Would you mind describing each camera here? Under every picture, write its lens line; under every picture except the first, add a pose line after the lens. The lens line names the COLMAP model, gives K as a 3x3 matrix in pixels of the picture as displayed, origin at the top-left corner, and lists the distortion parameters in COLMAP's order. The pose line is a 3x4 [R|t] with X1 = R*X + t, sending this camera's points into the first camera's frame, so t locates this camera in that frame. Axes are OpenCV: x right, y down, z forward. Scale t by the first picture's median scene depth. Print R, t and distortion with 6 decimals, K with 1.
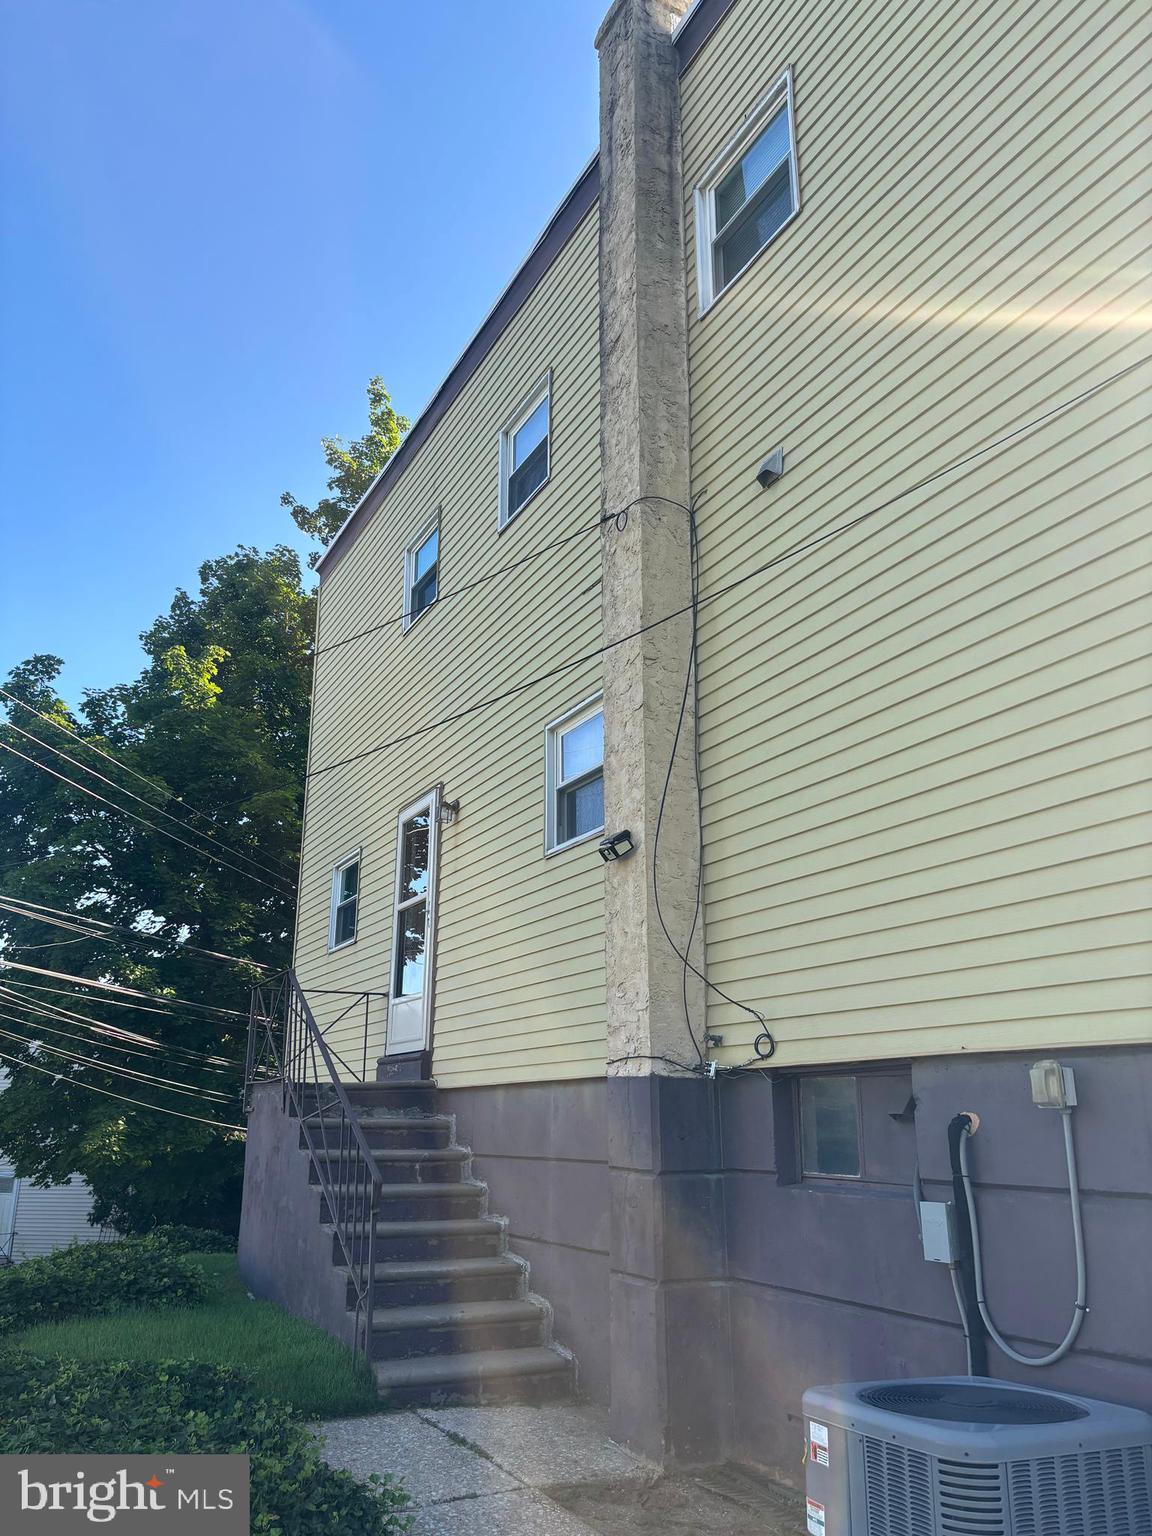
lens RADIAL K [[1163.9, 0, 544.8], [0, 1163.9, 784.8], [0, 0, 1]] dist [0.039854, -0.027191]
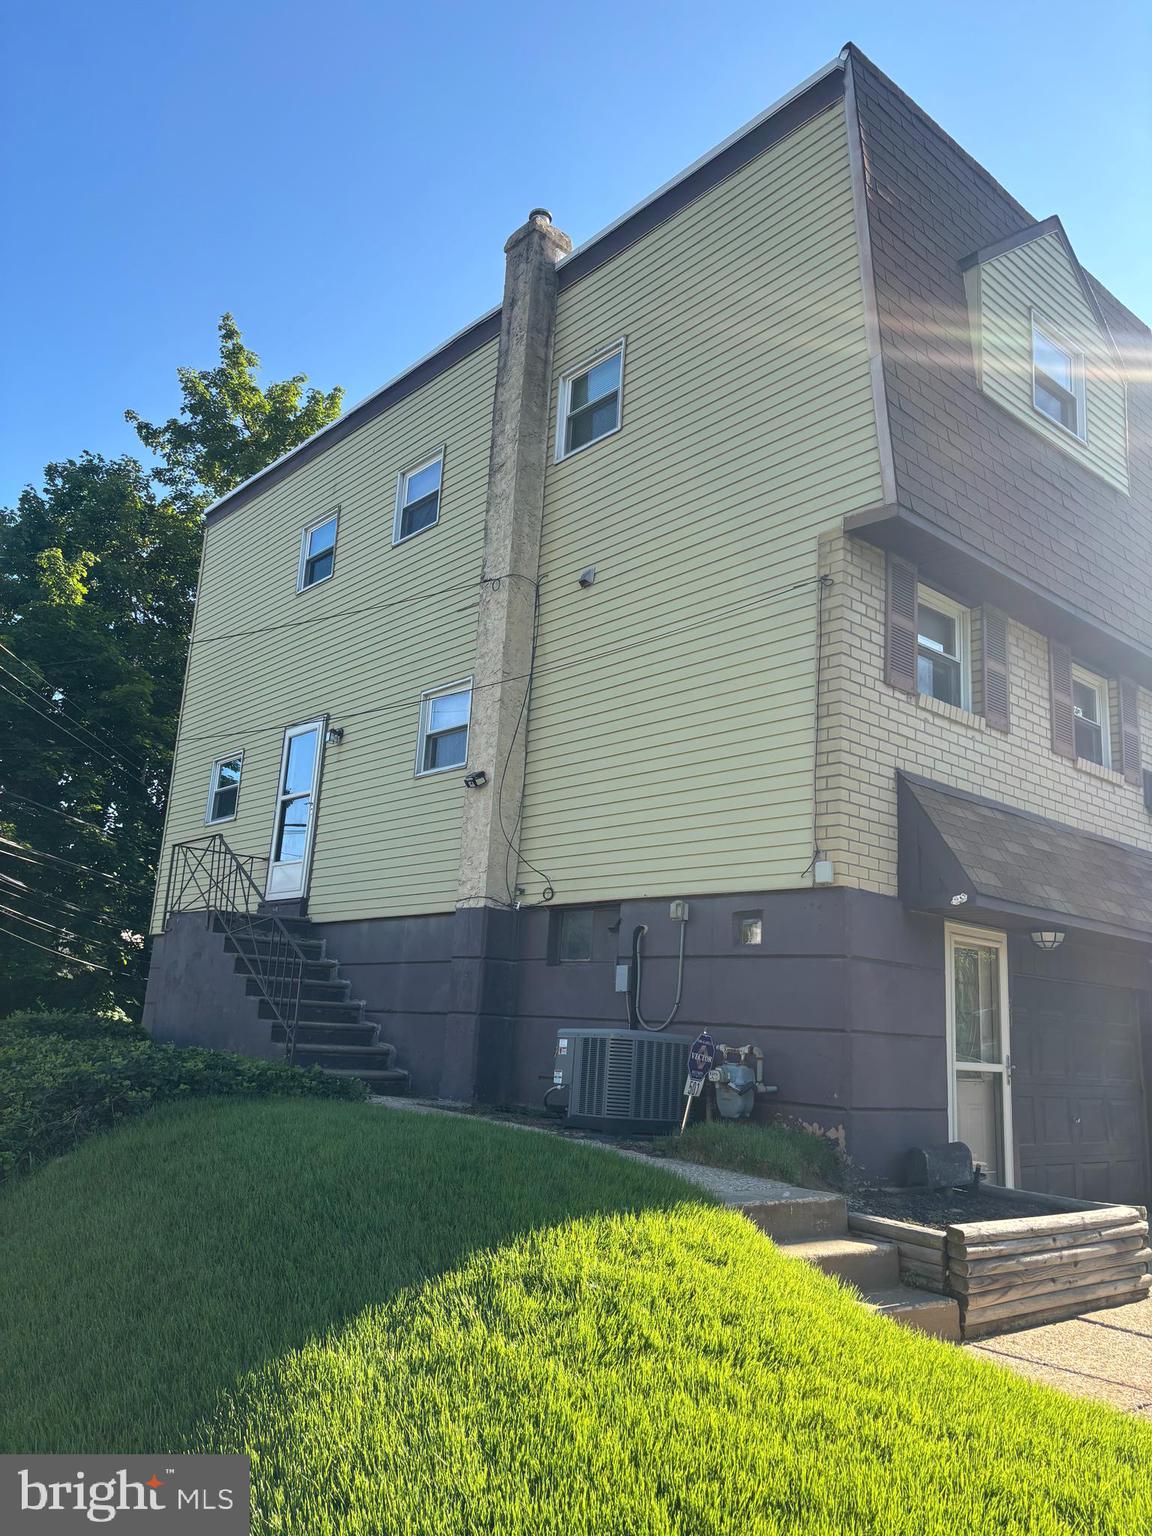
lens RADIAL K [[1163.9, 0, 579.8], [0, 1163.9, 763.1], [0, 0, 1]] dist [0.039854, -0.027191]
pose [[0.963153, 0.111264, 0.244861, -0.188249], [-0.124533, 0.991435, 0.039341, -0.051289], [-0.238387, -0.068385, 0.968760, -0.626282]]
